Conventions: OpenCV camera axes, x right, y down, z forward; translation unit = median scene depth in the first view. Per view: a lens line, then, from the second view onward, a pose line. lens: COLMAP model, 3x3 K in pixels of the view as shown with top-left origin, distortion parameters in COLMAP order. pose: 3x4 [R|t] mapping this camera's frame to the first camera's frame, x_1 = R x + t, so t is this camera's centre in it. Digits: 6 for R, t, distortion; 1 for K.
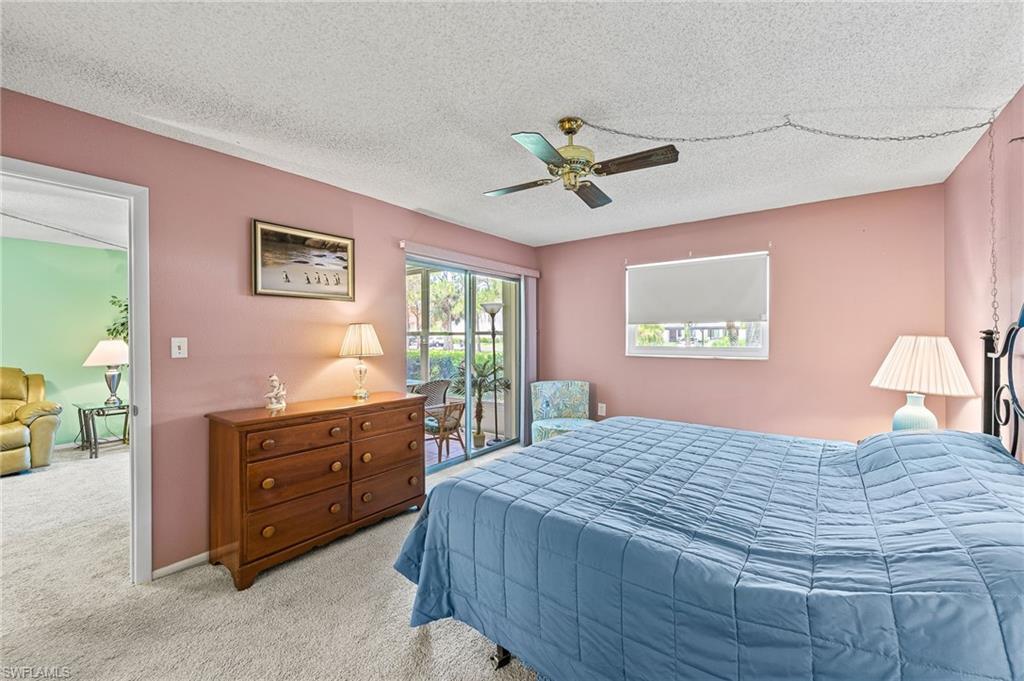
lens RADIAL K [[408.7, 0, 524.9], [0, 408.7, 337.9], [0, 0, 1]] dist [-0.000282, -0.000219]
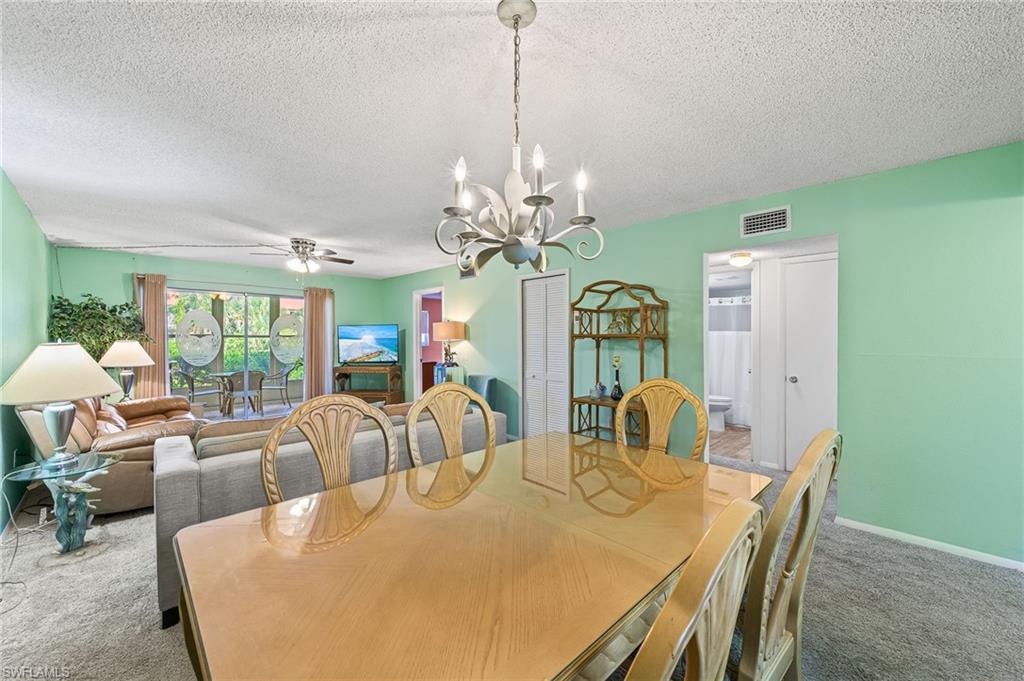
lens RADIAL K [[402.8, 0, 511.3], [0, 402.8, 334.7], [0, 0, 1]] dist [0.001227, 0.000079]
pose [[0.156439, 0.009330, 0.987644, -1.825430], [0.006489, 0.999924, -0.010474, 0.006129], [-0.987666, 0.008048, 0.156367, -0.084085]]
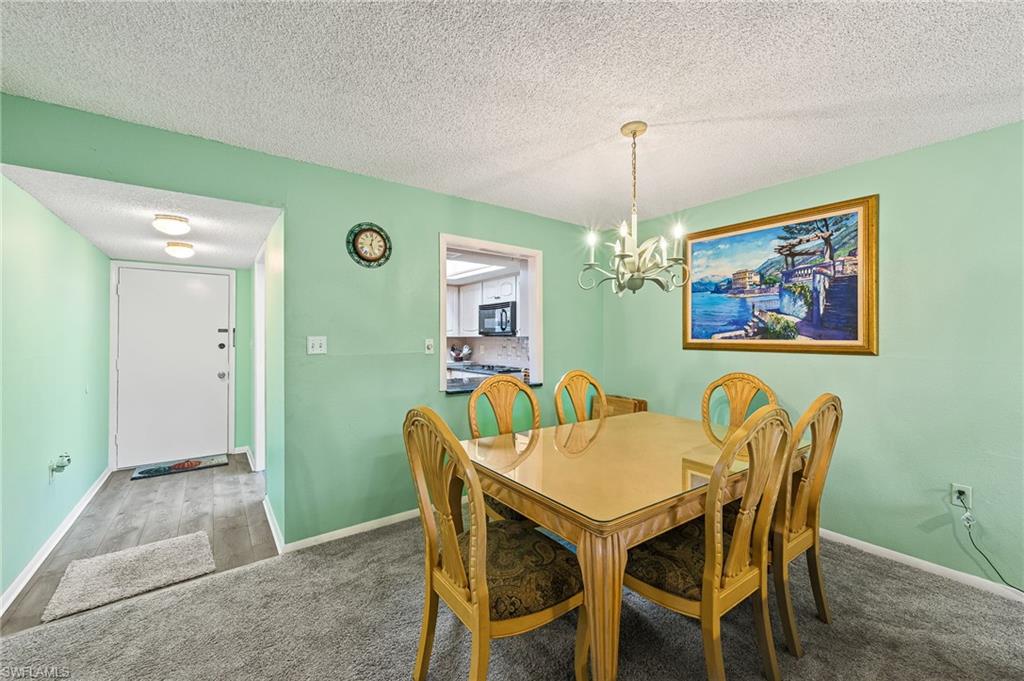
lens RADIAL K [[409.1, 0, 513.6], [0, 409.1, 337.6], [0, 0, 1]] dist [-0.001946, -0.000167]
pose [[-0.300045, 0.006528, -0.953903, -1.051399], [-0.005429, 0.999949, 0.008551, 0.002185], [0.953910, 0.007744, -0.299994, -0.033119]]
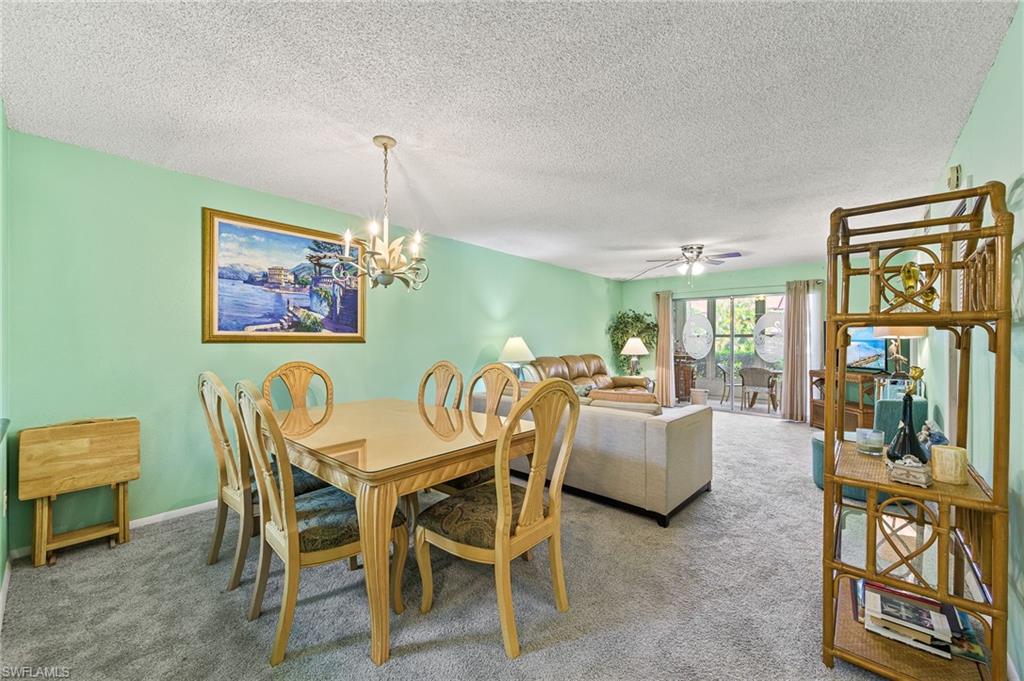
lens RADIAL K [[409.1, 0, 513.6], [0, 409.1, 337.6], [0, 0, 1]] dist [-0.001946, -0.000167]
pose [[0.997314, 0.006762, -0.072925, -1.335181], [-0.007571, 0.999913, -0.010823, 0.023287], [0.072846, 0.011346, 0.997279, -0.552250]]
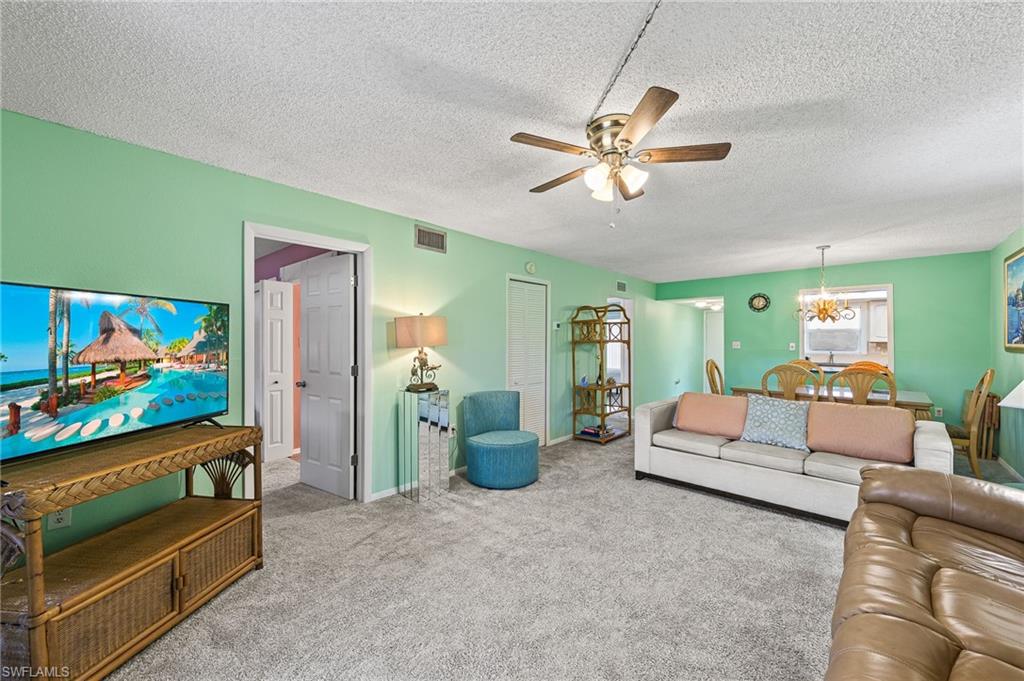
lens RADIAL K [[408.7, 0, 524.9], [0, 408.7, 337.9], [0, 0, 1]] dist [-0.000282, -0.000219]
pose [[-0.996247, 0.003354, 0.086493, -0.888253], [0.002960, 0.999985, -0.004690, -0.002455], [-0.086508, -0.004417, -0.996241, 1.020859]]
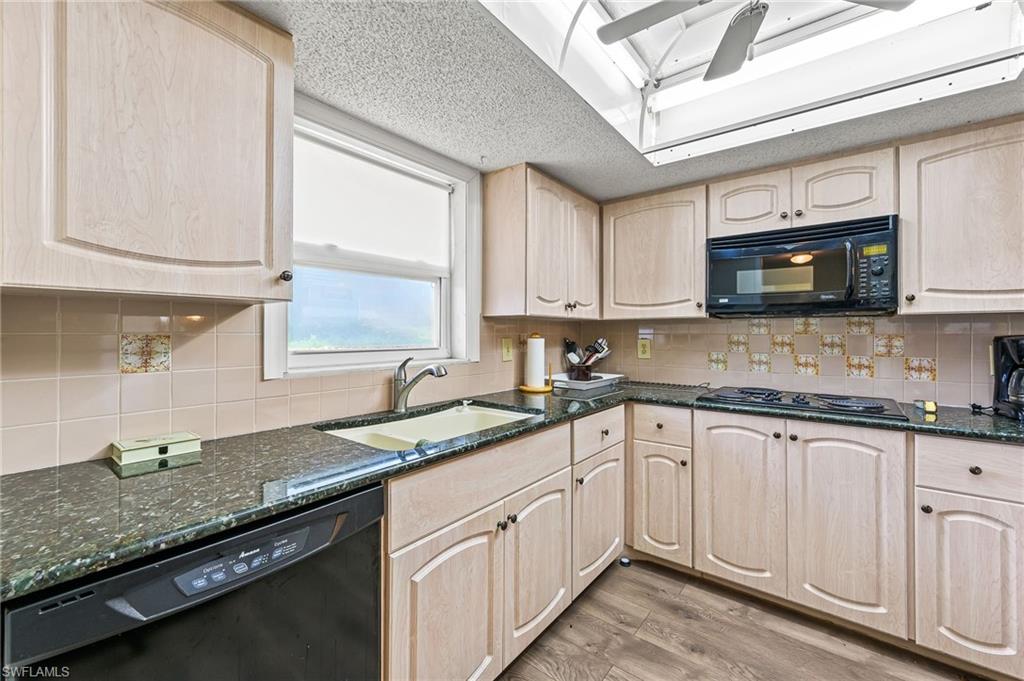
lens RADIAL K [[411.6, 0, 509.7], [0, 411.6, 330.2], [0, 0, 1]] dist [0.001166, -0.000004]
pose [[-0.030144, 0.002192, -0.999543, -1.658801], [-0.010598, 0.999941, 0.002513, 0.026764], [0.999489, 0.010669, -0.030119, -0.685955]]
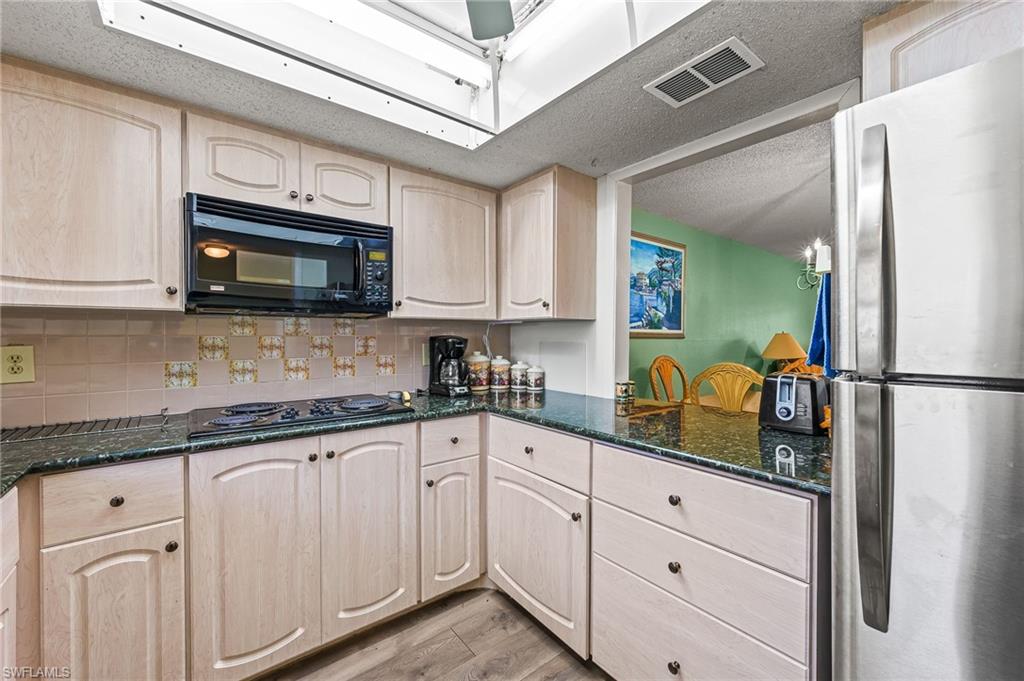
lens RADIAL K [[408.7, 0, 524.9], [0, 408.7, 337.9], [0, 0, 1]] dist [-0.000282, -0.000219]
pose [[0.967201, 0.012105, -0.253722, -1.808833], [-0.012318, 0.999924, 0.000750, 0.028228], [0.253712, 0.002400, 0.967277, -0.710747]]
